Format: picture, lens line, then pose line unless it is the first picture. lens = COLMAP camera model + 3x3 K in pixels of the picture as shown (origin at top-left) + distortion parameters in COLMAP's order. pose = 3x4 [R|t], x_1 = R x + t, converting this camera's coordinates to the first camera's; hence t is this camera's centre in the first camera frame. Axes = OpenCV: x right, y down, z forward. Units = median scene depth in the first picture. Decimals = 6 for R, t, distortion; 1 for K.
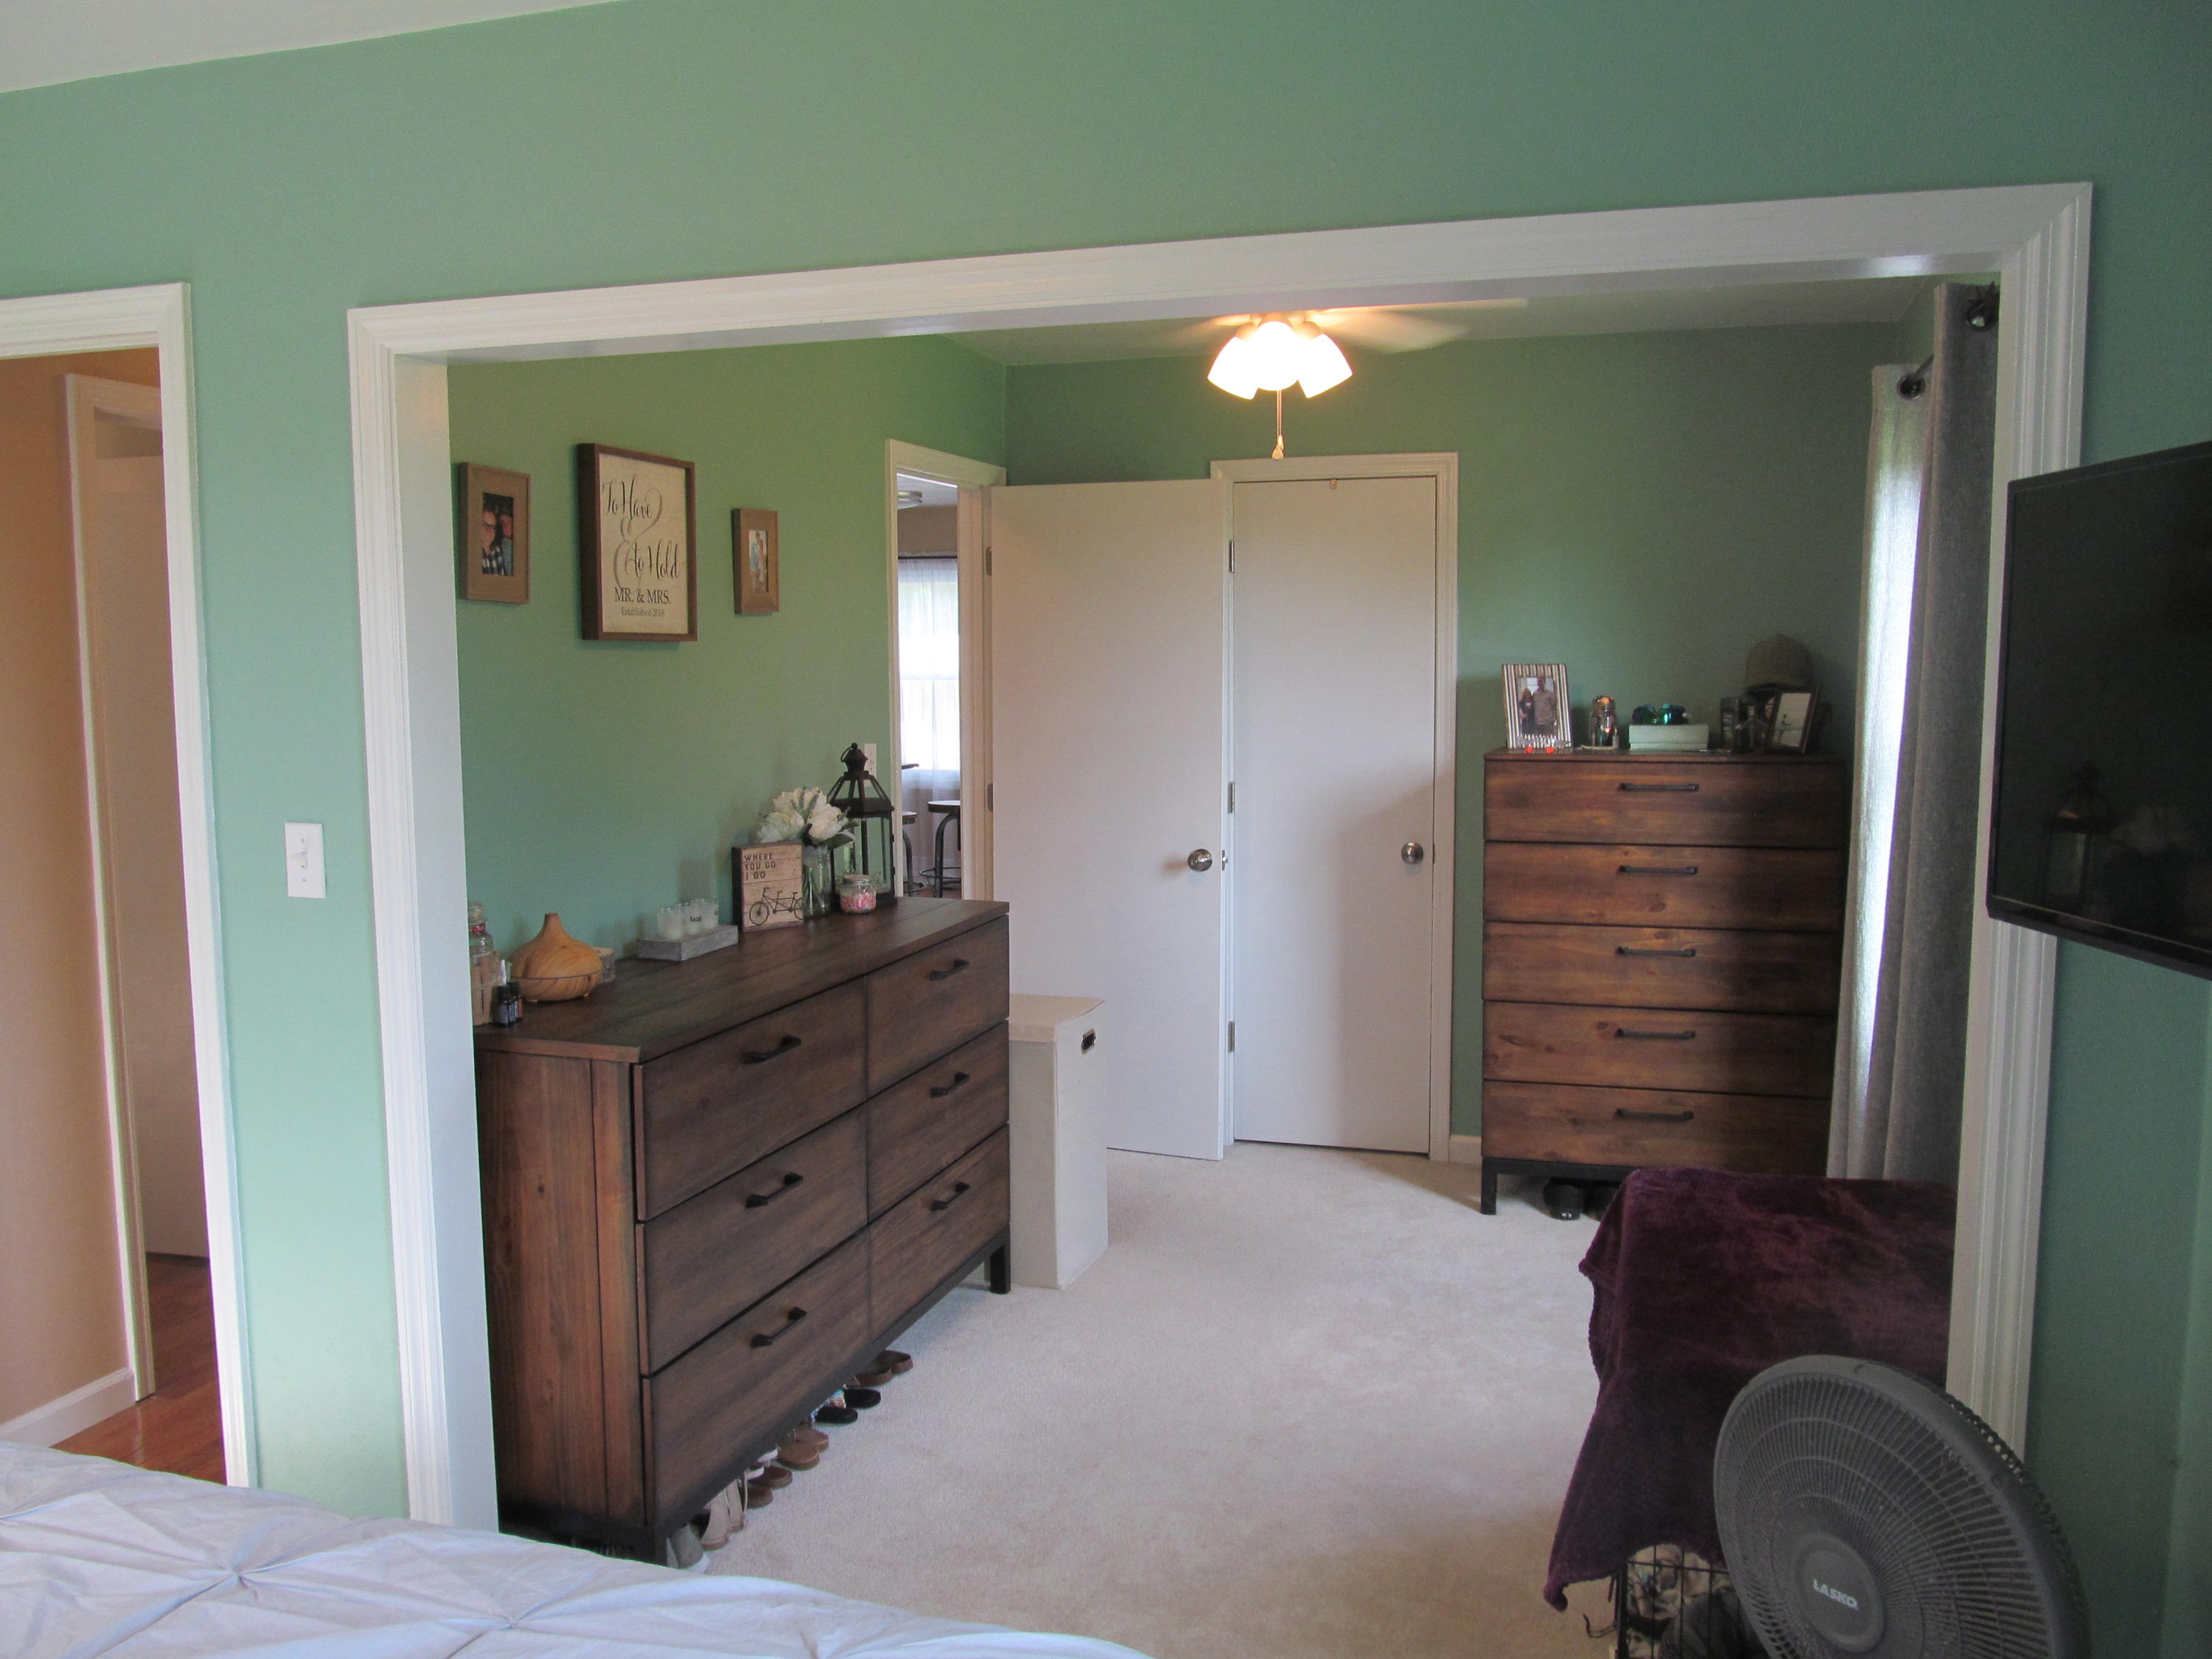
lens RADIAL K [[1834.1, 0, 1104.5], [0, 1834.1, 848.7], [0, 0, 1]] dist [-0.037091, 0.008405]
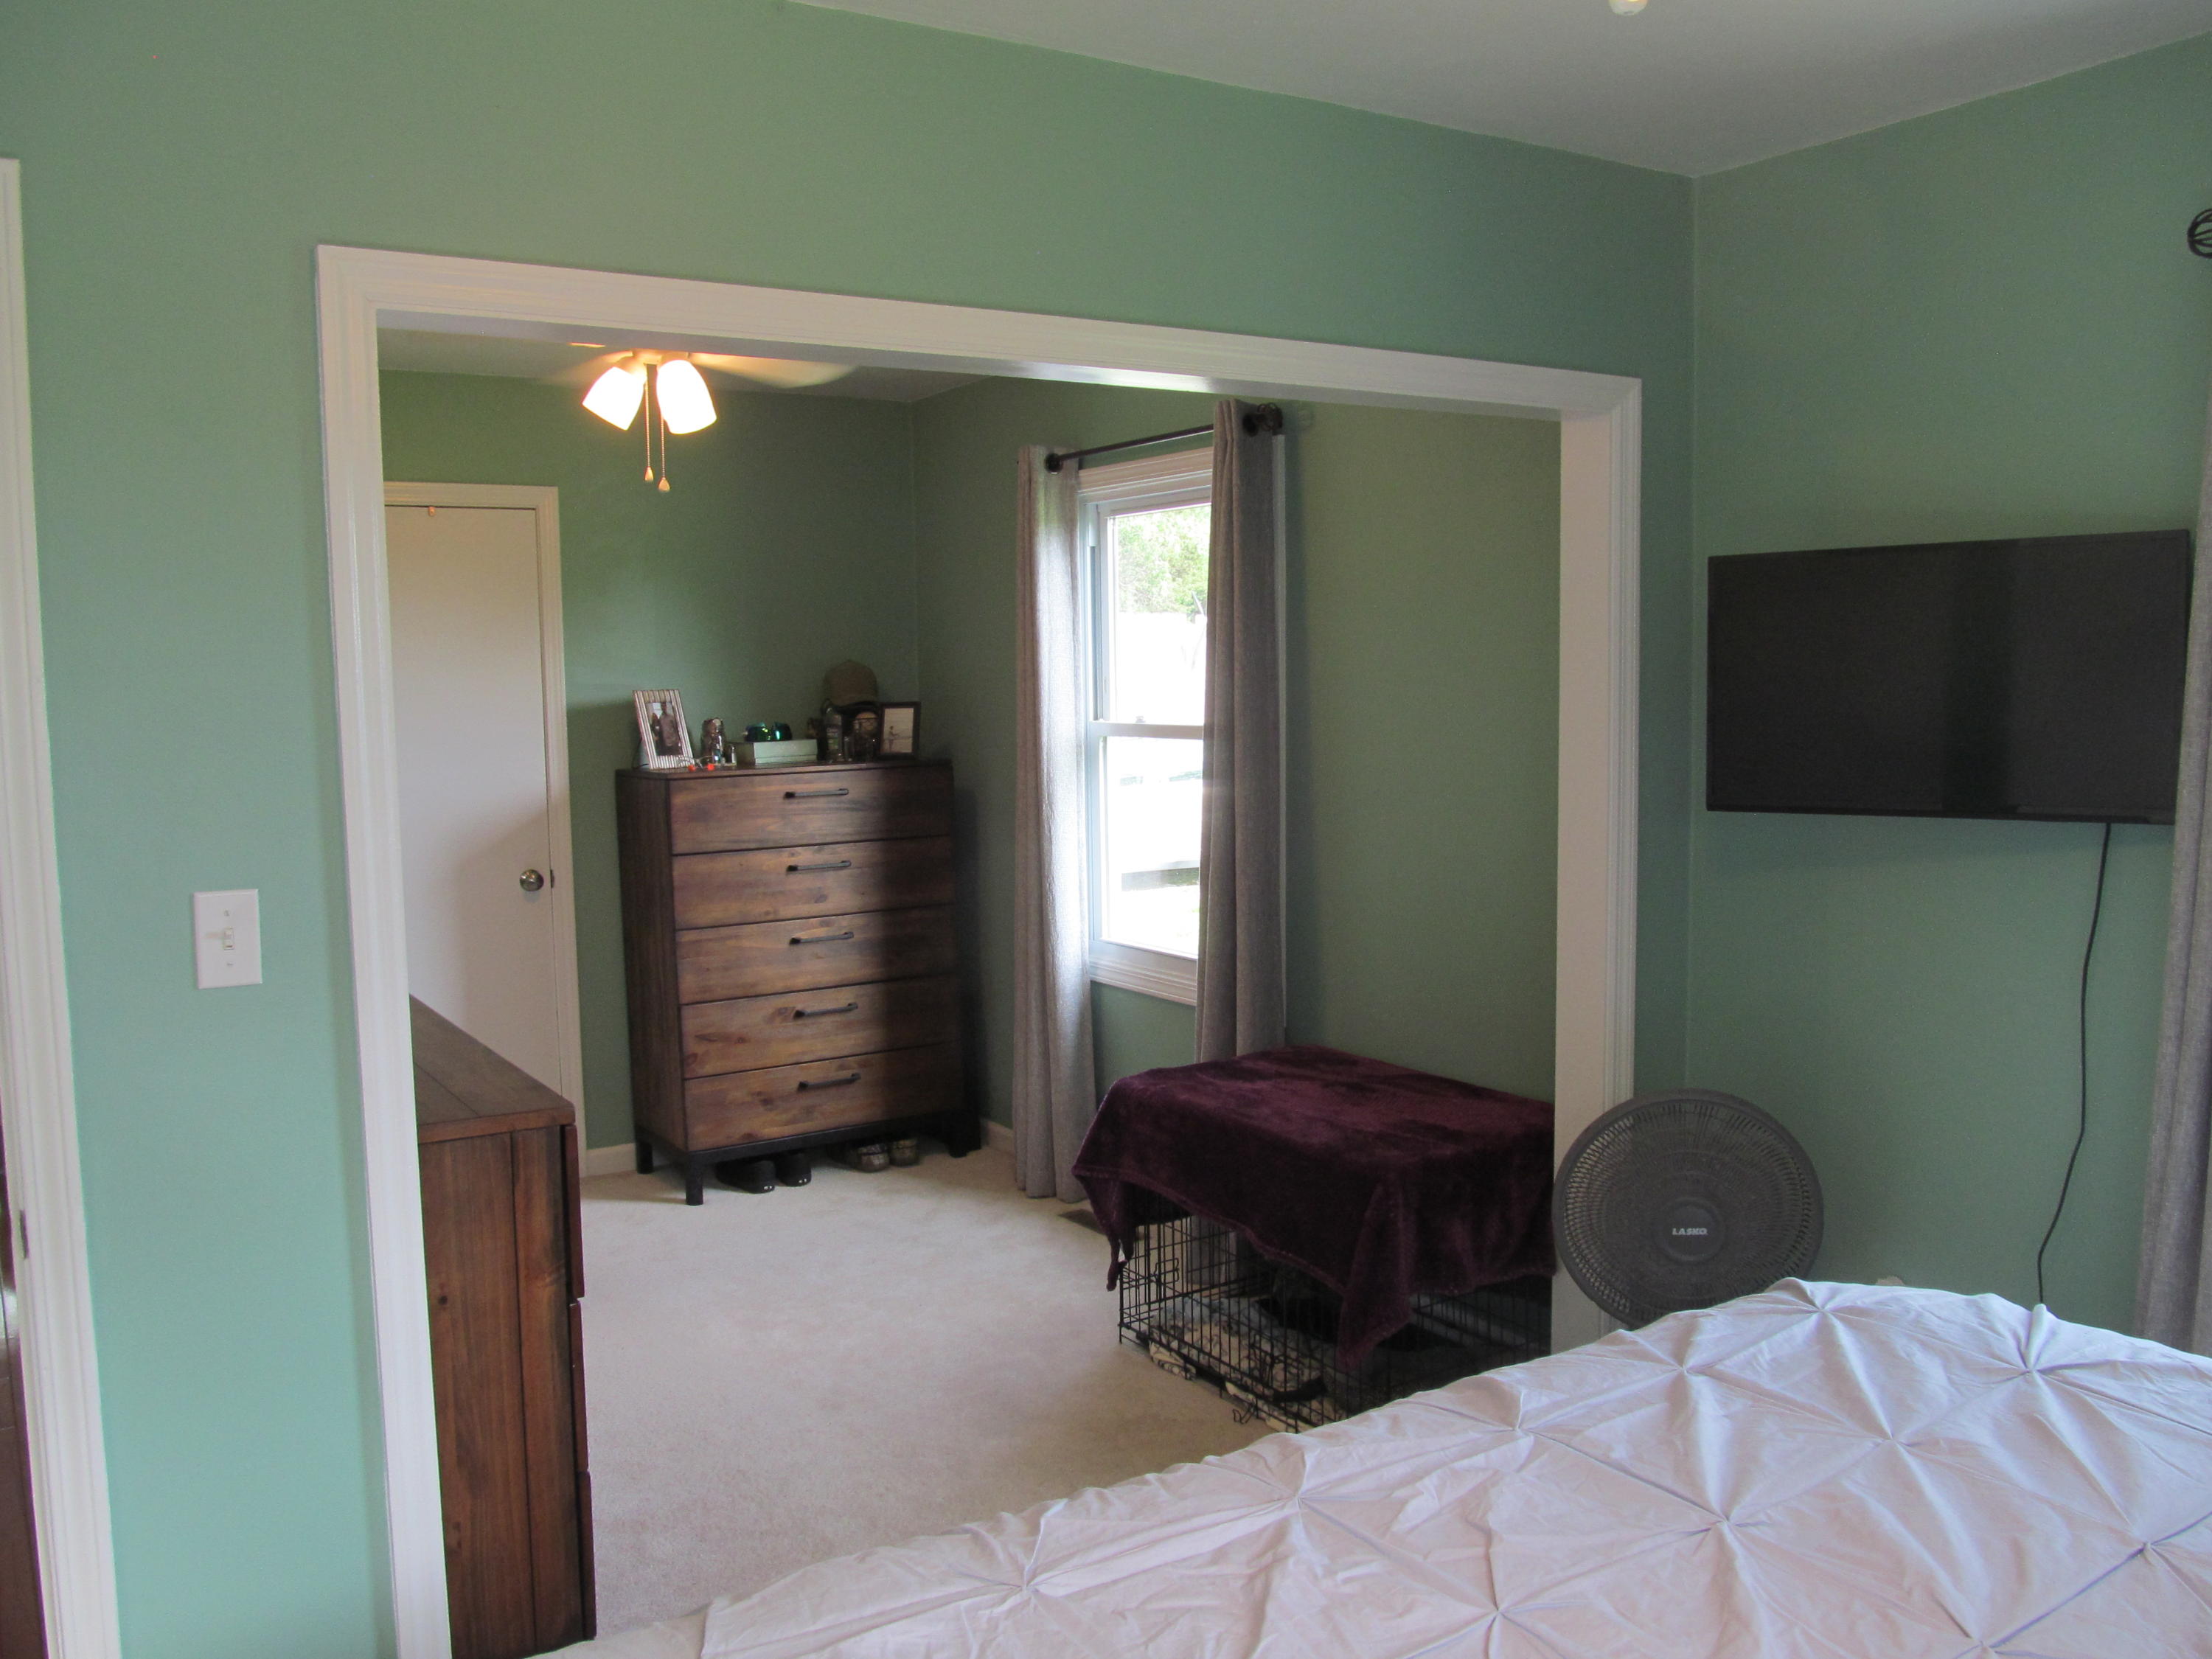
lens RADIAL K [[1831.7, 0, 1106.0], [0, 1831.7, 829.5], [0, 0, 1]] dist [-0.064663, 0.026284]
pose [[0.643526, -0.071568, 0.762071, -0.443027], [0.097524, 0.995171, 0.011107, -0.006317], [-0.759186, 0.067173, 0.647398, 0.123472]]
